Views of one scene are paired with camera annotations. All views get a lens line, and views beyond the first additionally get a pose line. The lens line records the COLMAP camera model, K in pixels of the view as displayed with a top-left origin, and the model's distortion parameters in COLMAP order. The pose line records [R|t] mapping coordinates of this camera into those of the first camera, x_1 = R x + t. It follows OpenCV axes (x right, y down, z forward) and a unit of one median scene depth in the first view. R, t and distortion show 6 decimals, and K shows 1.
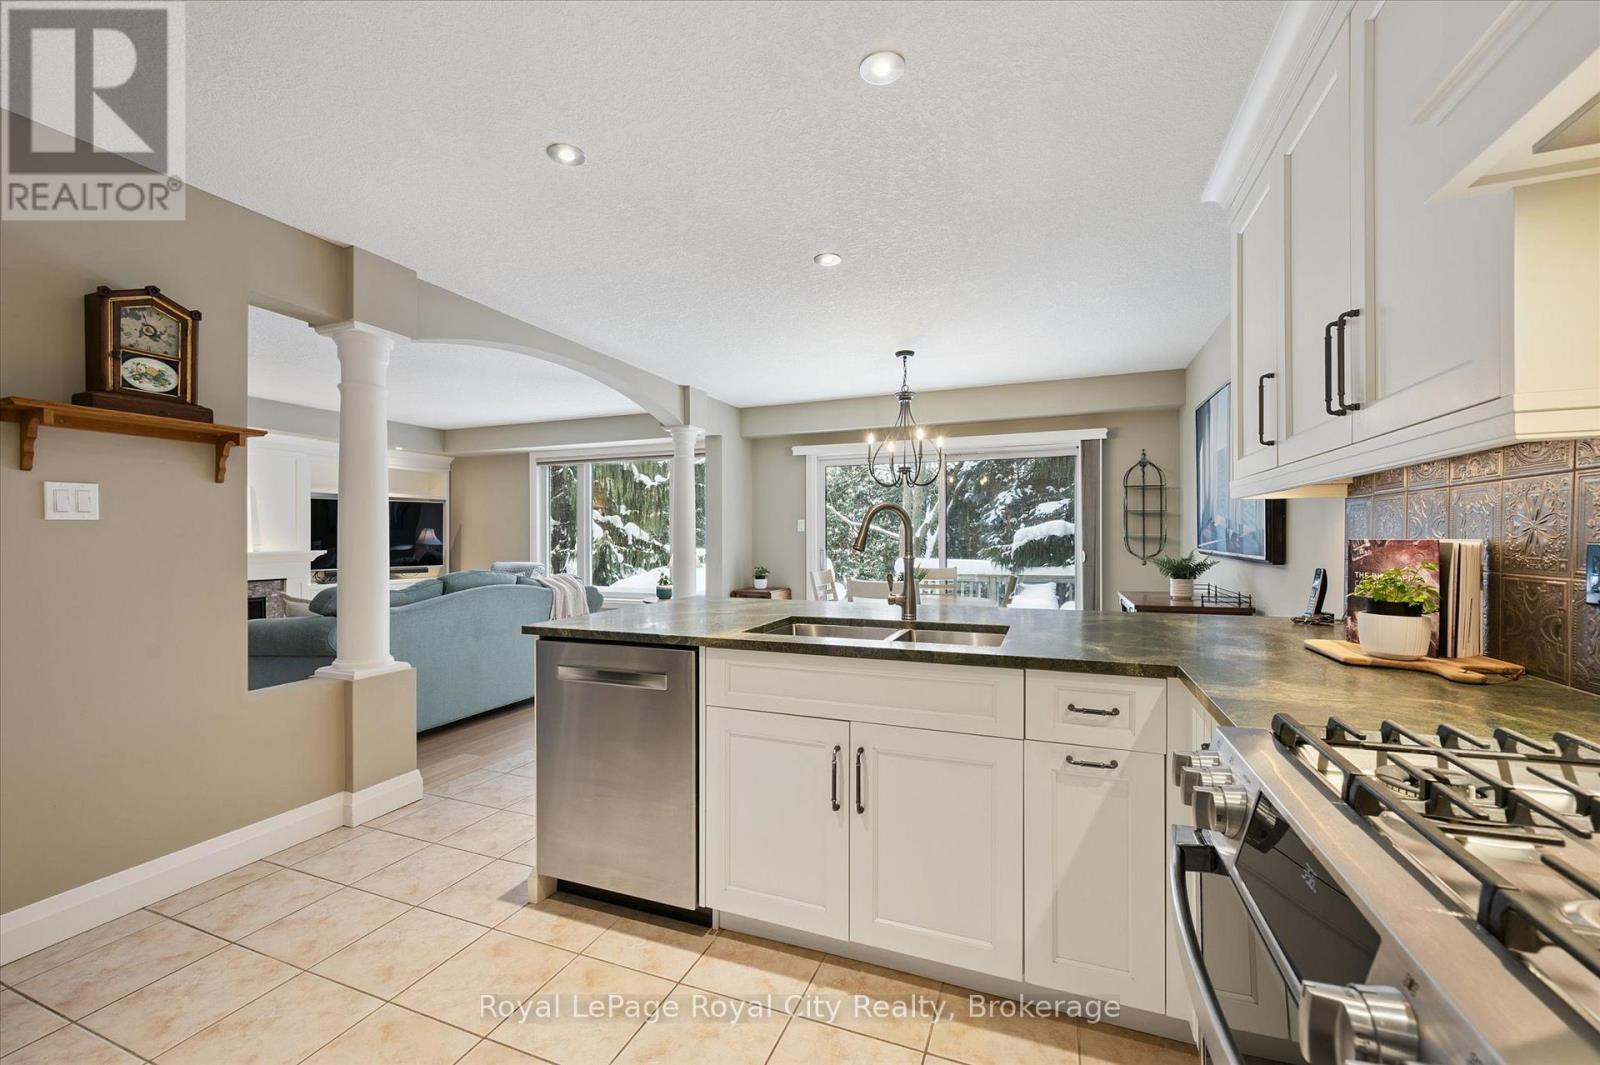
lens RADIAL K [[634.9, 0, 797.9], [0, 634.9, 538.3], [0, 0, 1]] dist [-0.007128, 0.000046]
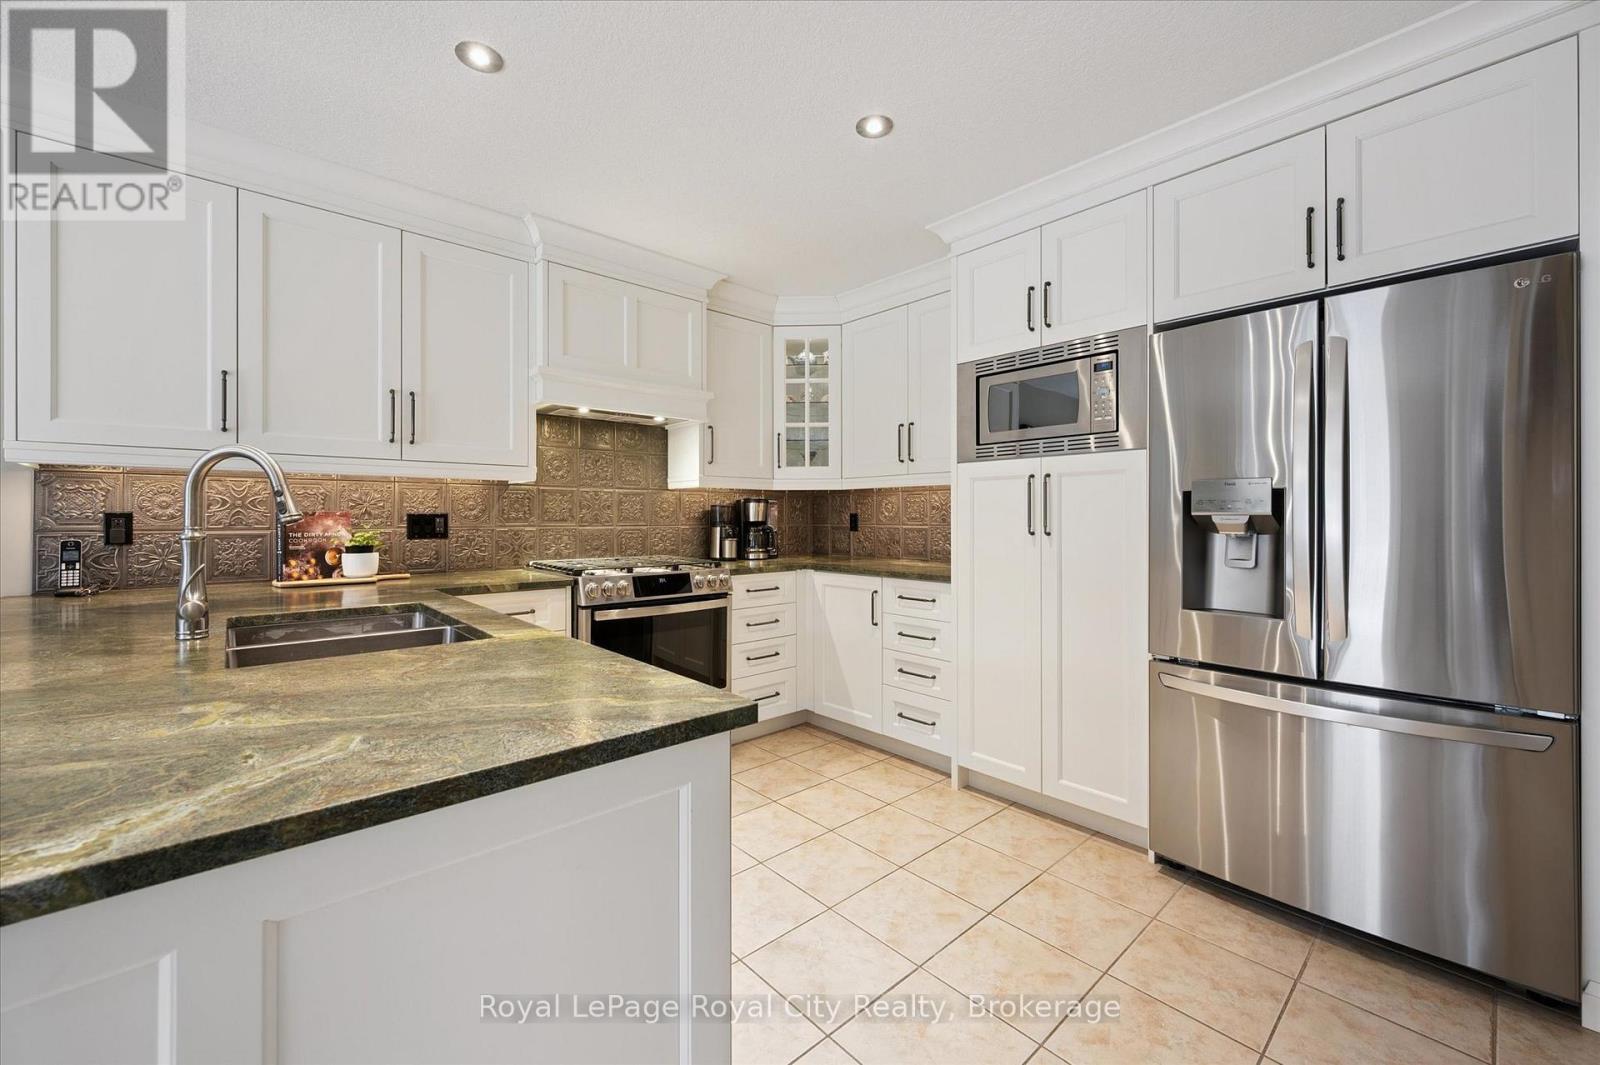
lens RADIAL K [[634.9, 0, 803.1], [0, 634.9, 519.8], [0, 0, 1]] dist [-0.007128, 0.000046]
pose [[-0.894550, 0.000797, 0.446967, -0.311501], [0.003466, 0.999981, 0.005154, 0.007002], [-0.446954, 0.006159, -0.894536, 0.652954]]
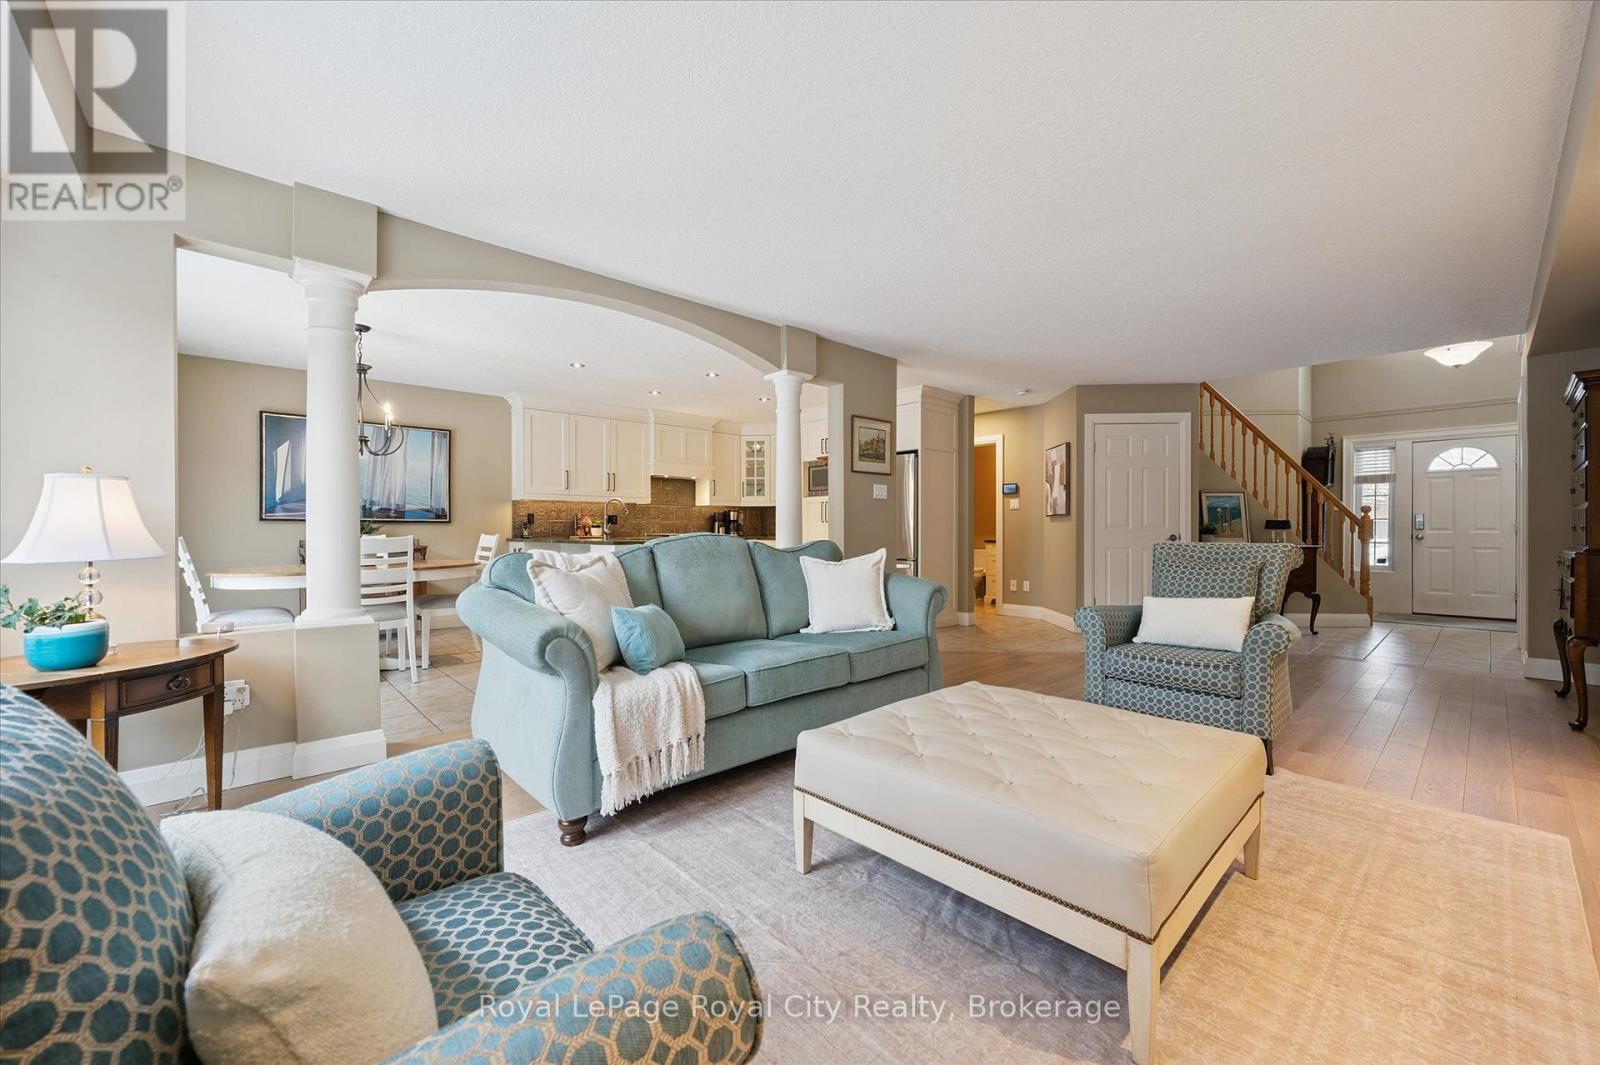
lens RADIAL K [[634.9, 0, 807.1], [0, 634.9, 533.6], [0, 0, 1]] dist [-0.007128, 0.000046]
pose [[-0.905506, 0.004052, 0.424313, -0.923295], [0.005925, 0.999978, 0.003094, 0.051753], [-0.424291, 0.005316, -0.905510, 1.615370]]
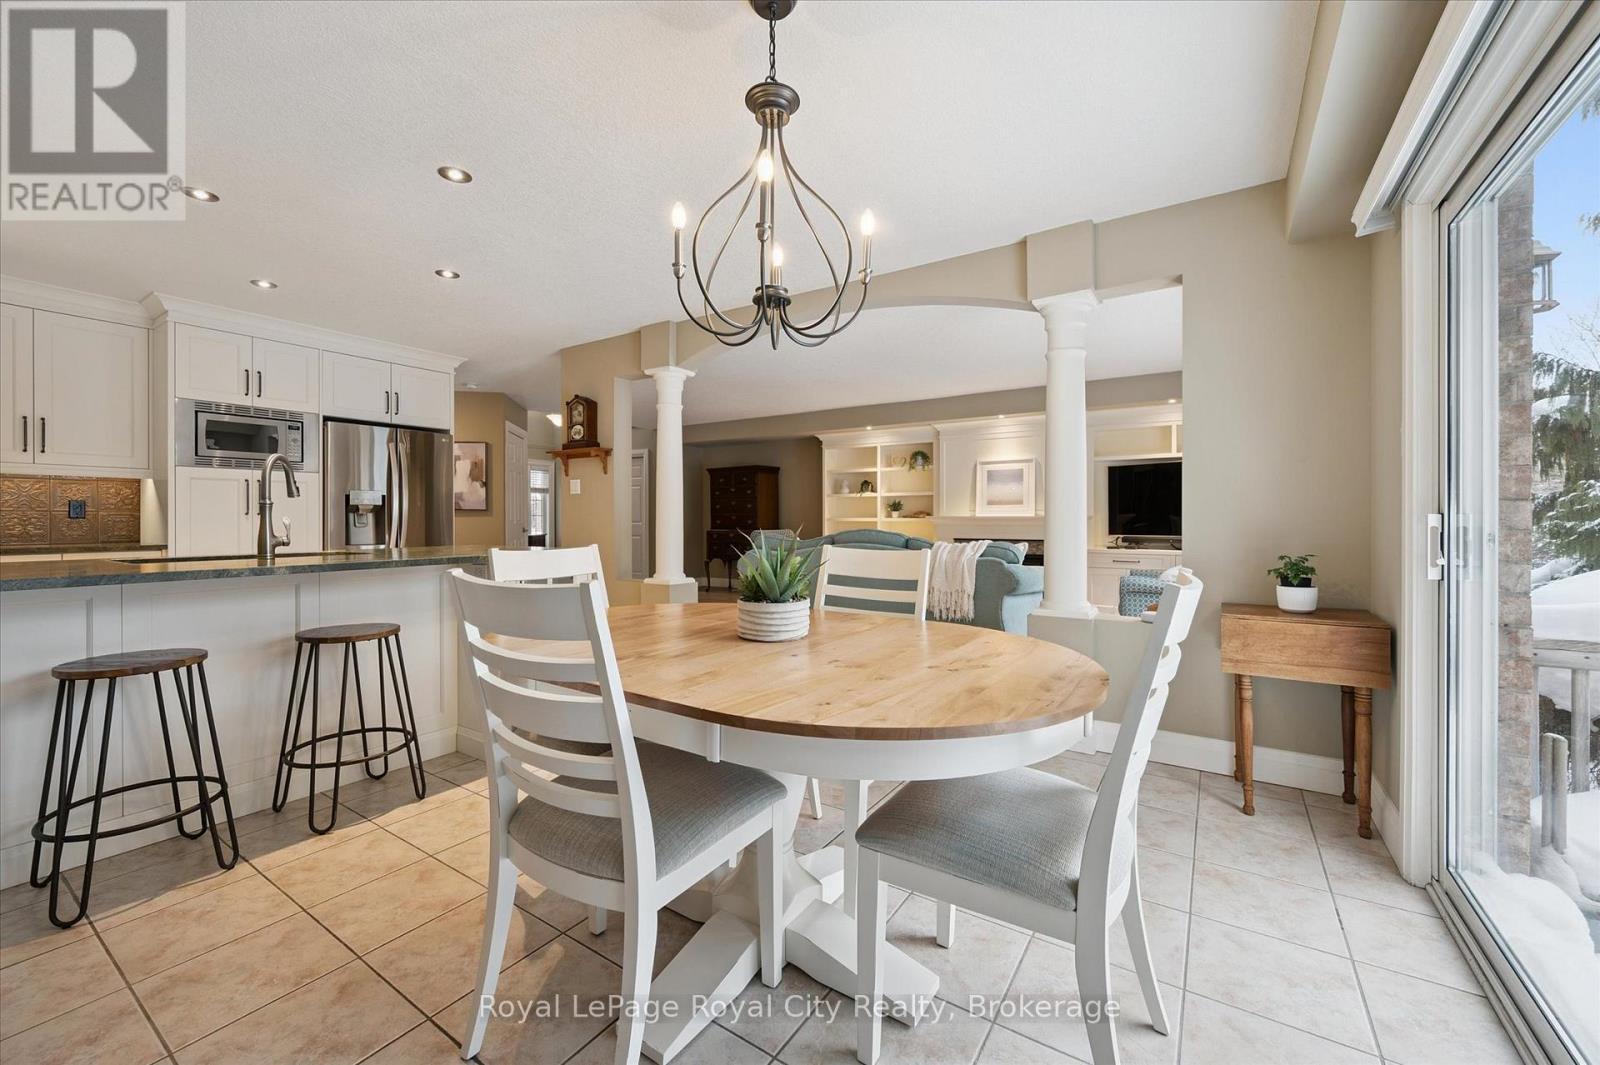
lens RADIAL K [[634.9, 0, 801.1], [0, 634.9, 520.0], [0, 0, 1]] dist [-0.007128, 0.000046]
pose [[-0.198800, 0.007681, -0.980010, 0.543961], [0.001568, 0.999970, 0.007519, 0.027055], [0.980039, -0.000042, -0.198806, 1.081458]]
